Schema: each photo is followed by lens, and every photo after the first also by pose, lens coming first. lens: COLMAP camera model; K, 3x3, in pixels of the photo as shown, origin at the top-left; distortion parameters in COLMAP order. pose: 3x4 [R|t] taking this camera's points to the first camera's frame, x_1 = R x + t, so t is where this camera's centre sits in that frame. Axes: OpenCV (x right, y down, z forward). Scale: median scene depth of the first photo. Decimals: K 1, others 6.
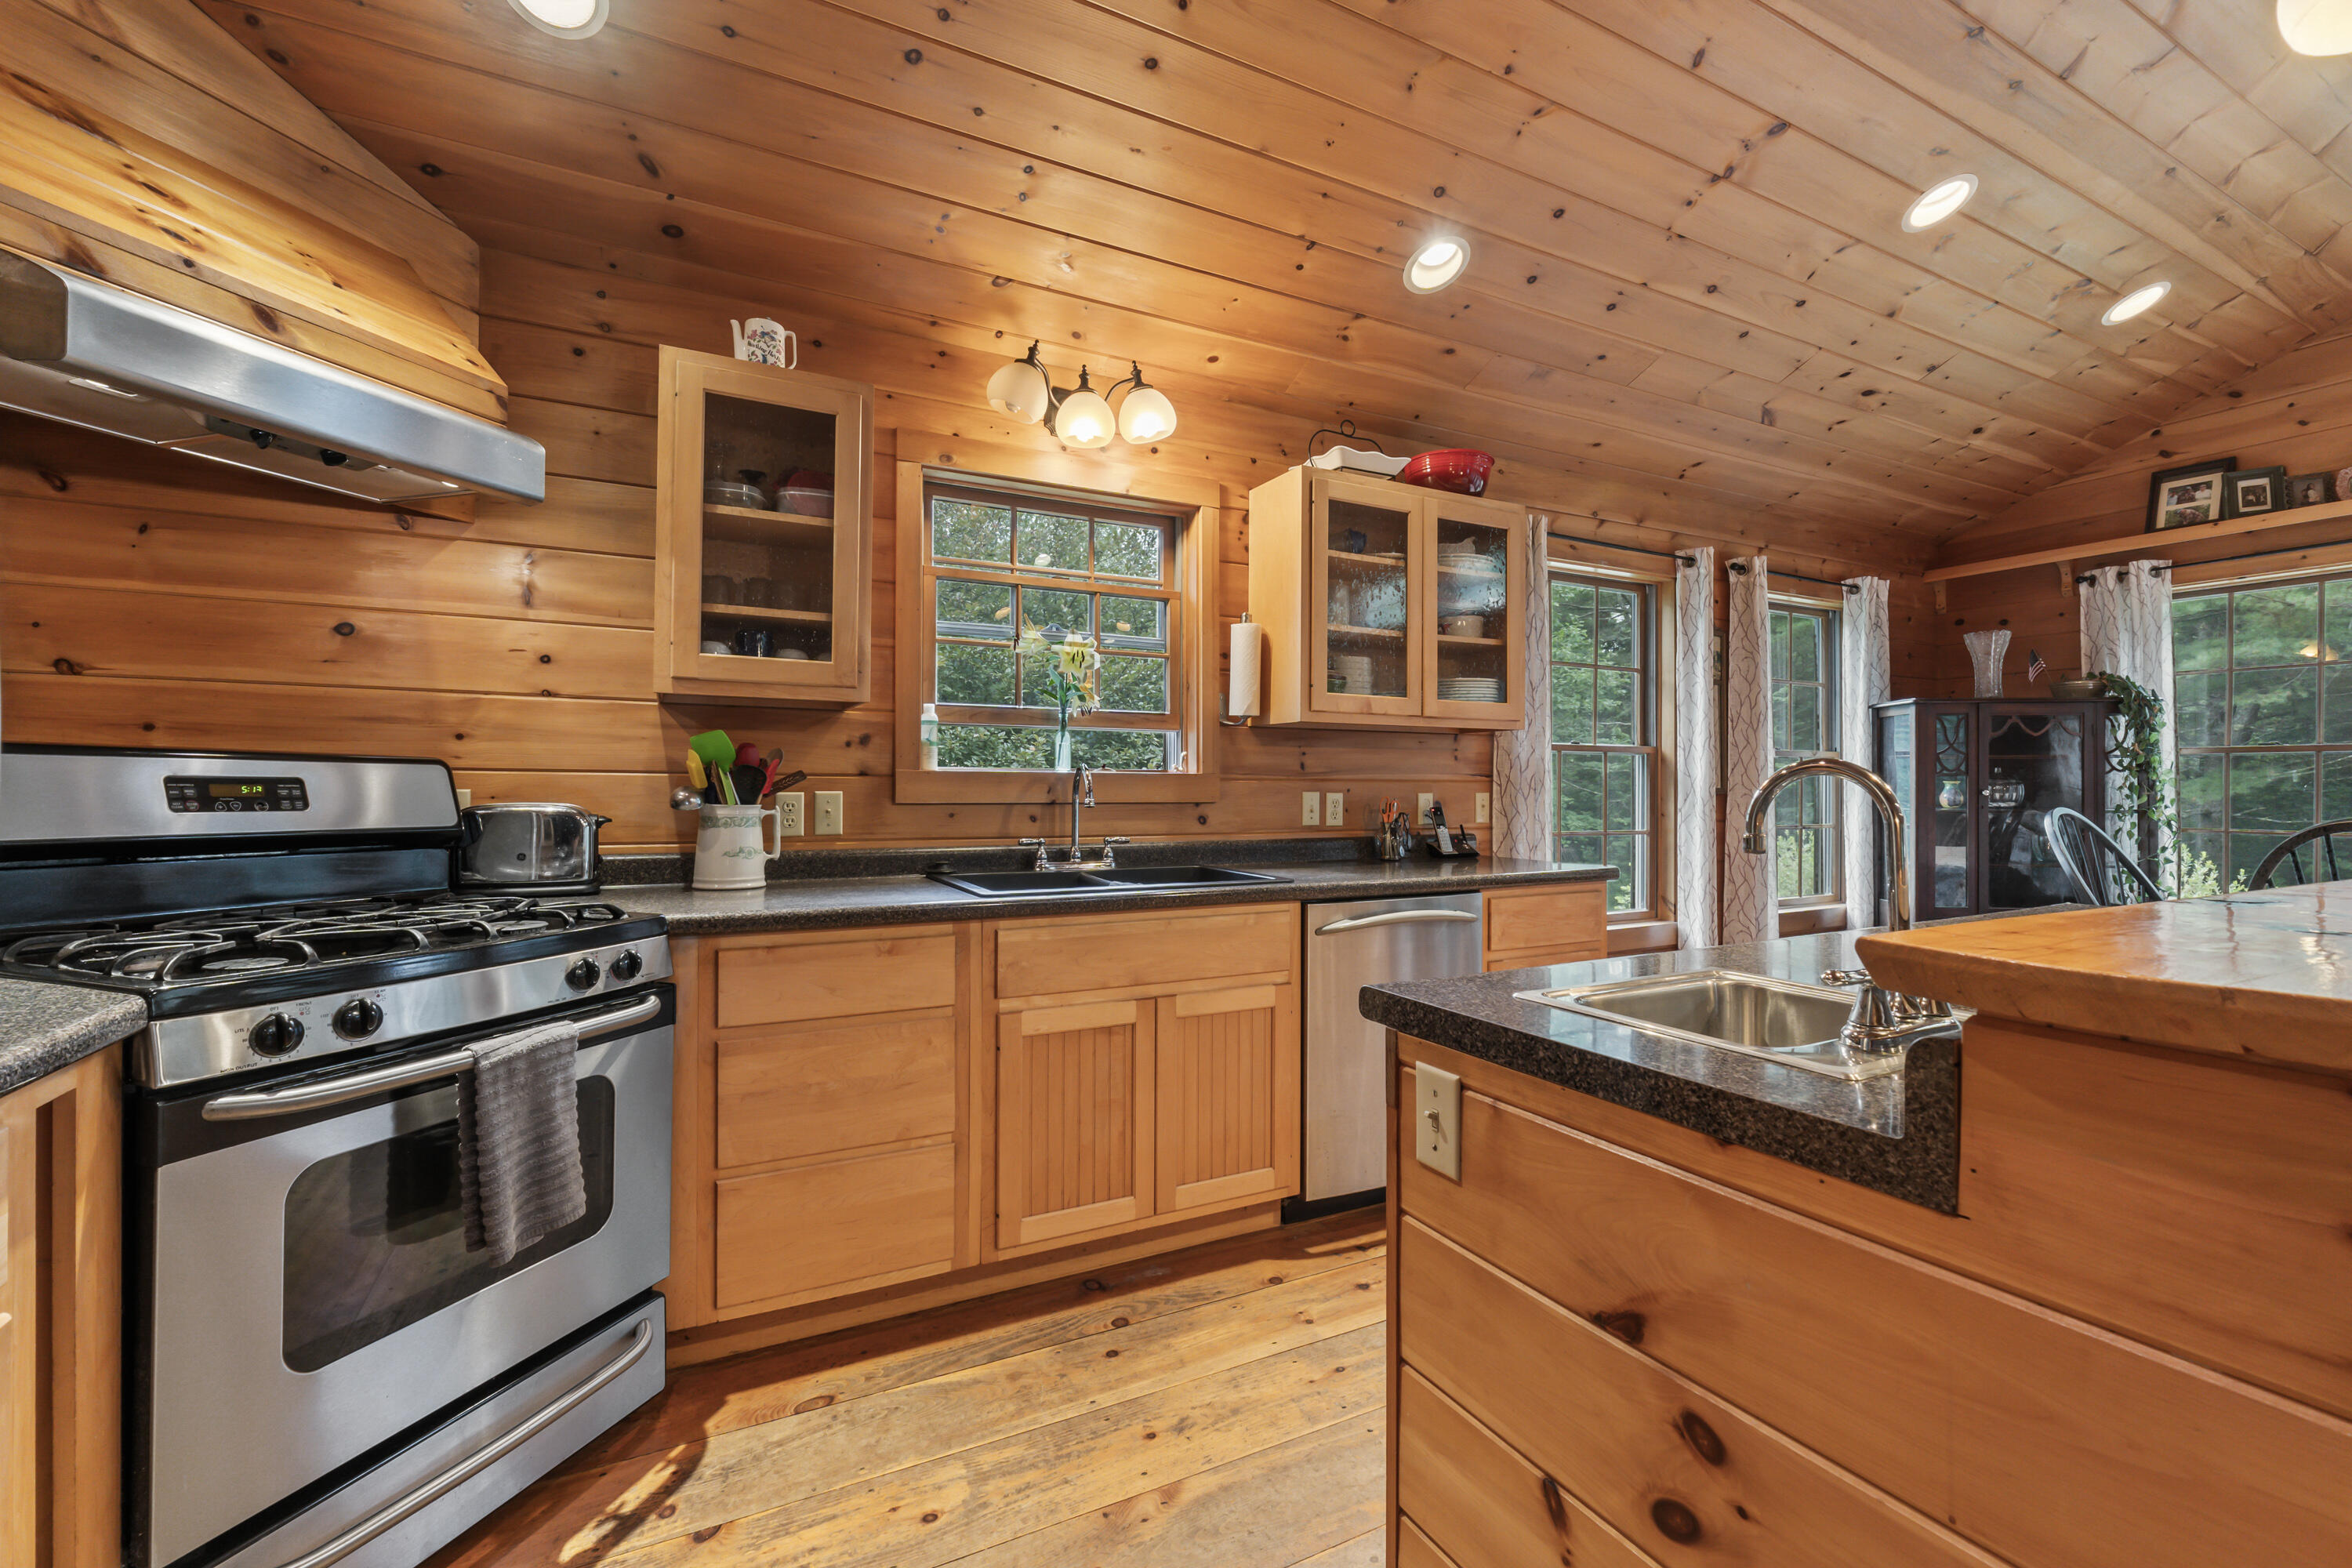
lens RADIAL K [[1002.7, 0, 1174.9], [0, 1002.7, 769.0], [0, 0, 1]] dist [-0.001017, 0.000310]
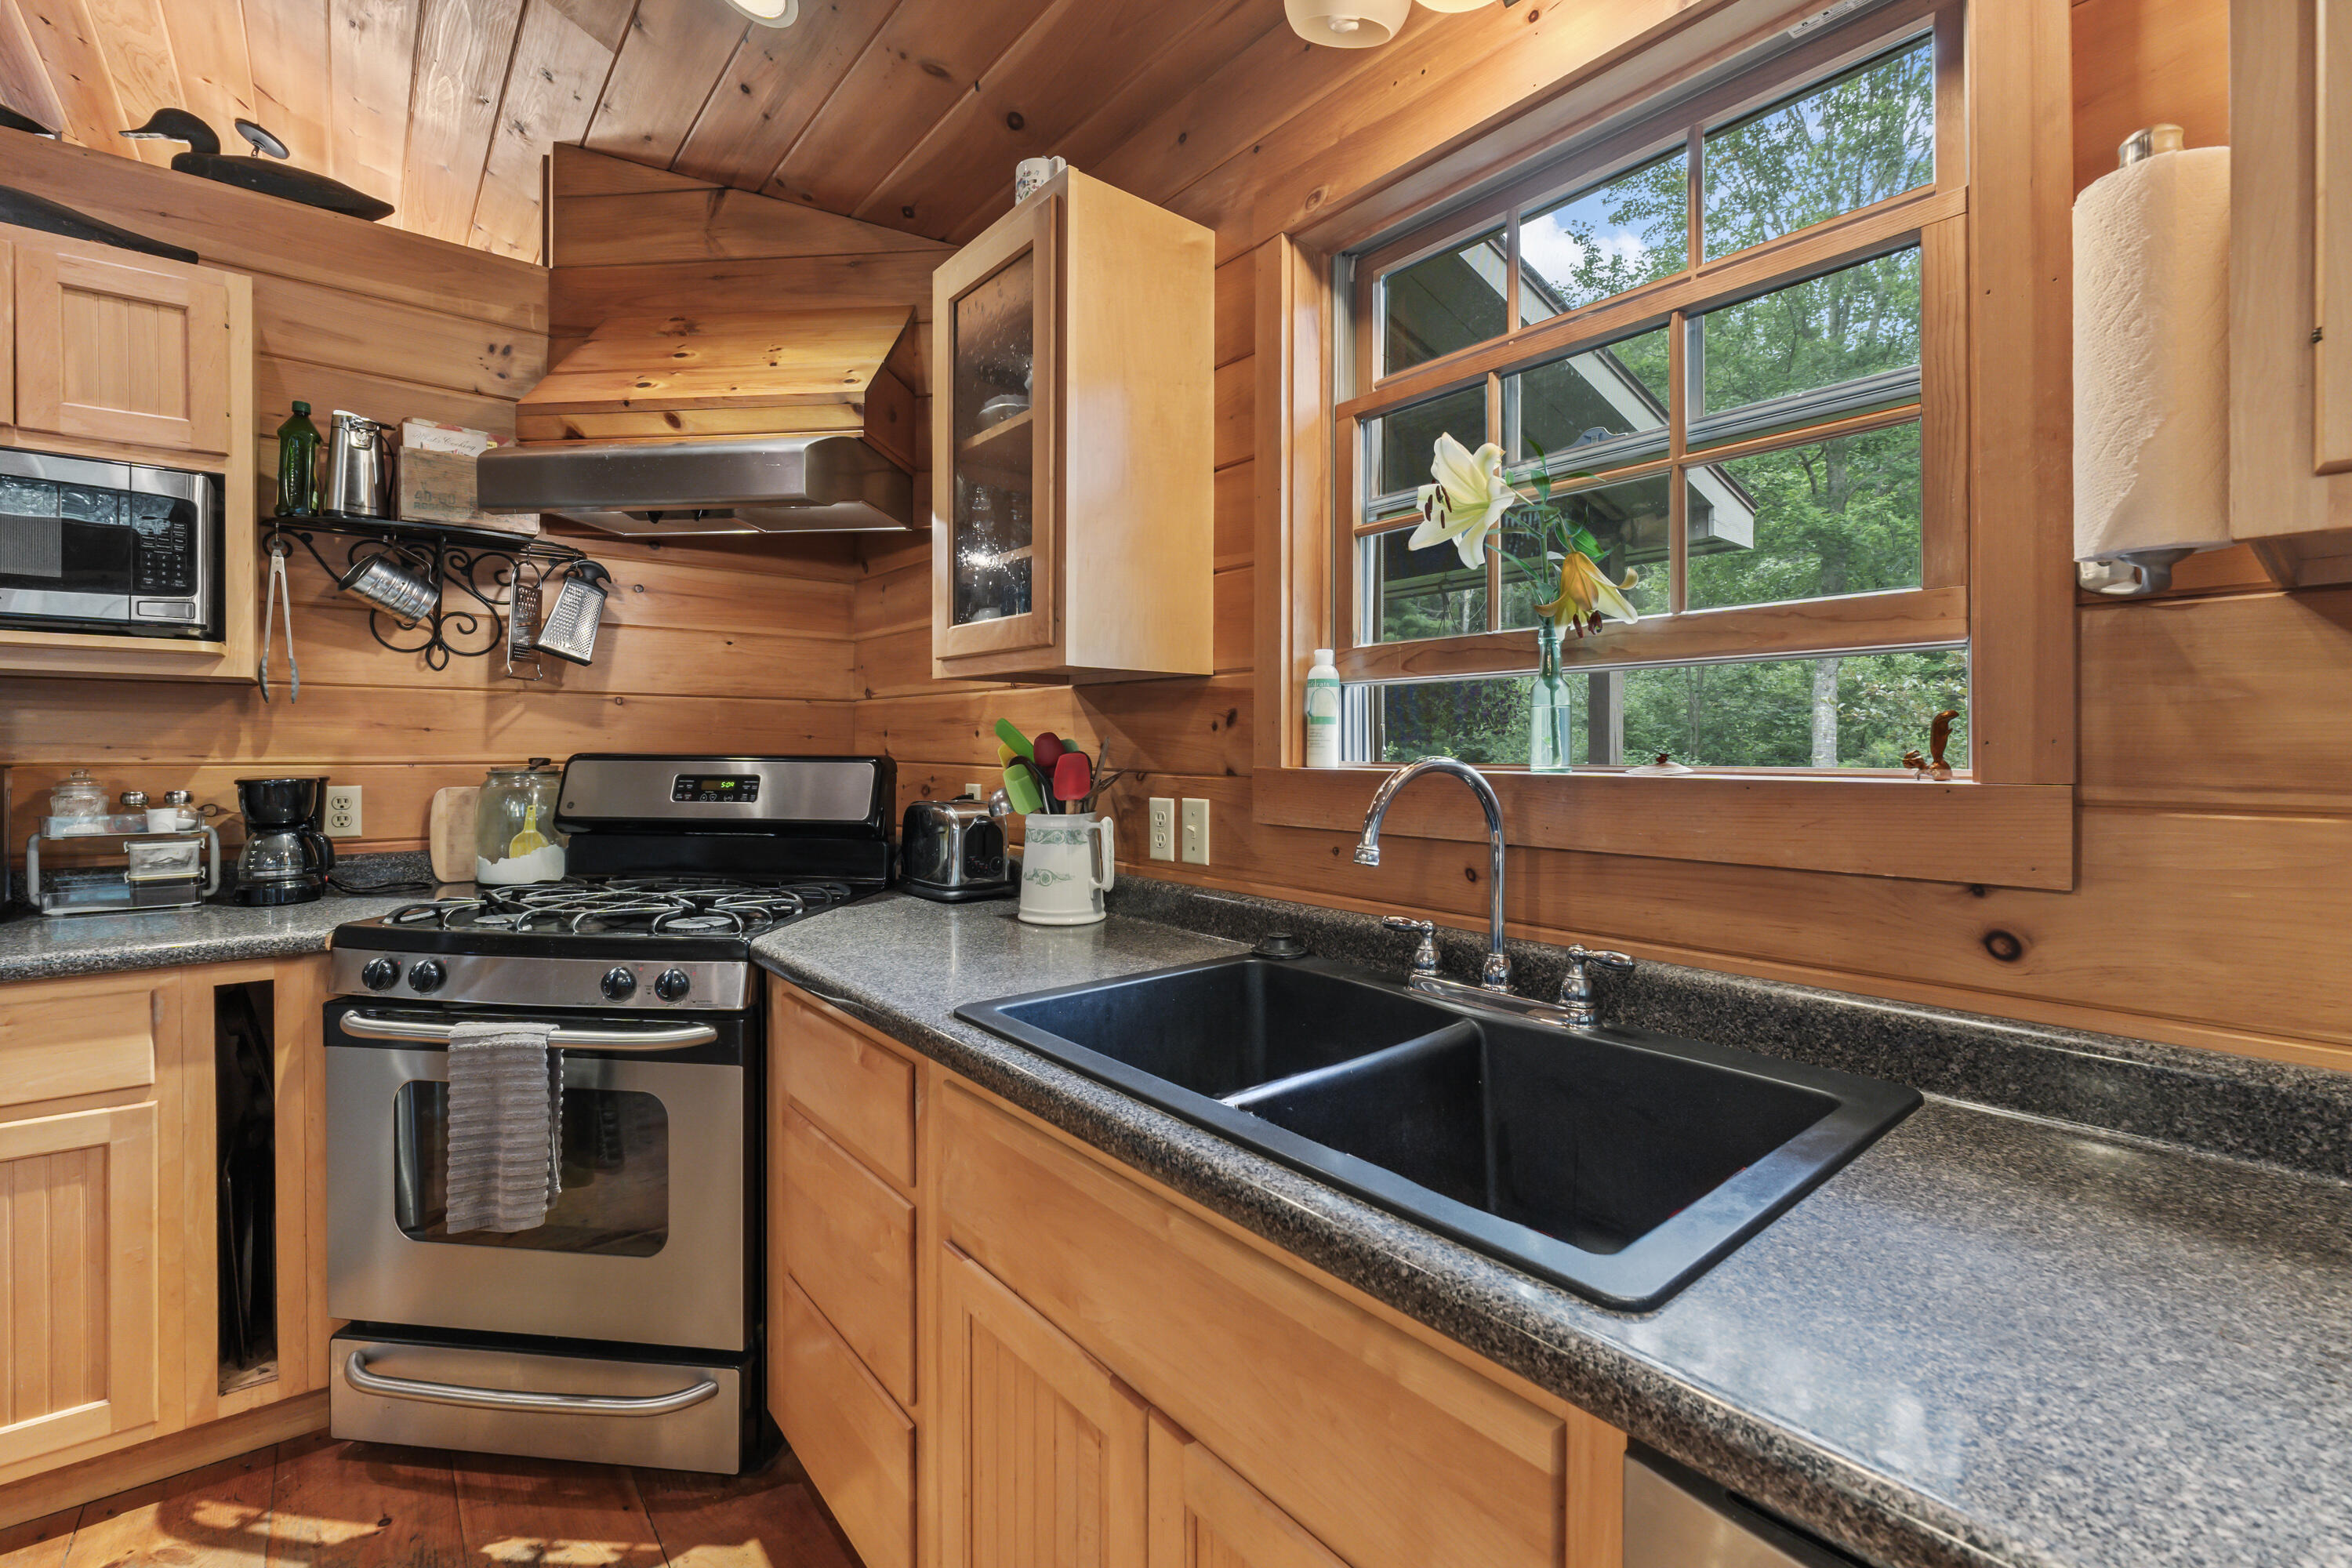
lens RADIAL K [[1002.7, 0, 1184.1], [0, 1002.7, 754.4], [0, 0, 1]] dist [-0.001017, 0.000310]
pose [[0.216382, -0.000853, -0.976308, 0.359260], [0.011958, 0.999927, 0.001777, -0.010437], [0.976236, -0.012059, 0.216376, 0.995214]]
